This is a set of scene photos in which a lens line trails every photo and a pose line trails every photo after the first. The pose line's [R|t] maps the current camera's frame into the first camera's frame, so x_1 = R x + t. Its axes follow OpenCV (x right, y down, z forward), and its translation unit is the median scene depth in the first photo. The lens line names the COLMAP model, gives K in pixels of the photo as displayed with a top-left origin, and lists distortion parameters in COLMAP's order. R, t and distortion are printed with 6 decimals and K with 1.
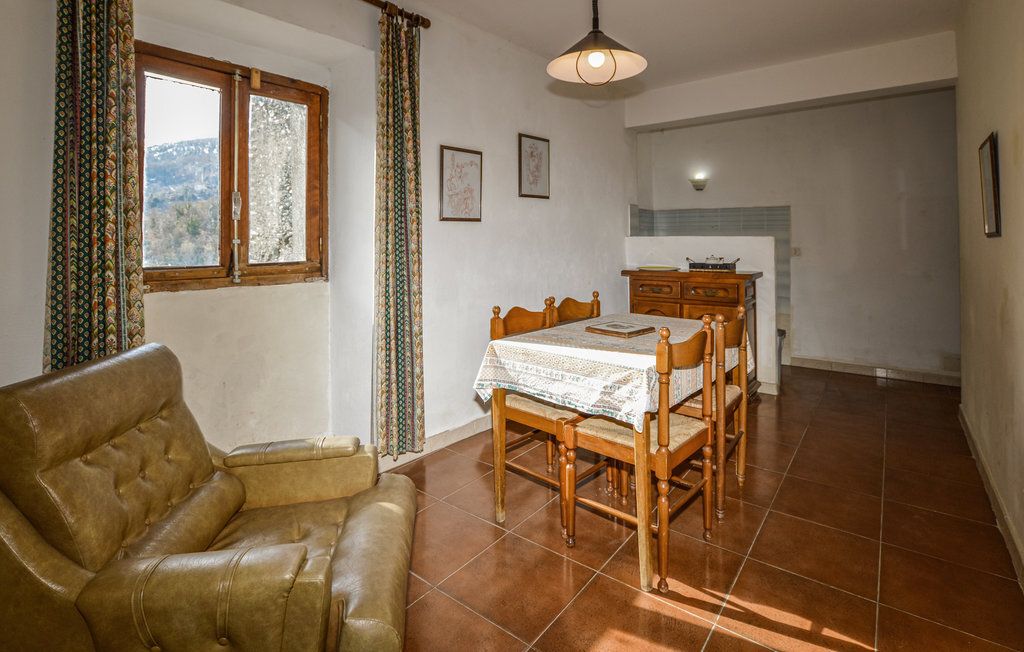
lens RADIAL K [[492.0, 0, 512.0], [0, 492.0, 286.9], [0, 0, 1]] dist [0.000842, 0.000177]
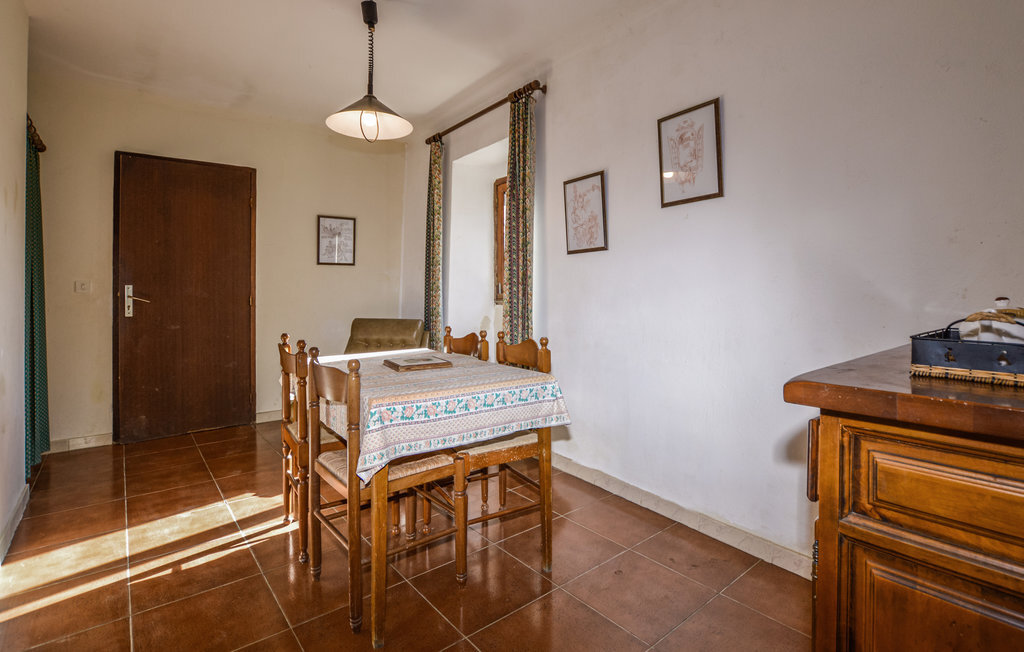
lens RADIAL K [[481.1, 0, 512.0], [0, 481.1, 326.0], [0, 0, 1]] dist [0.000494, -0.000112]
pose [[-0.220531, 0.069358, -0.972911, 1.305824], [-0.099889, 0.990618, 0.093262, -0.100427], [0.970252, 0.117750, -0.211534, 1.665293]]
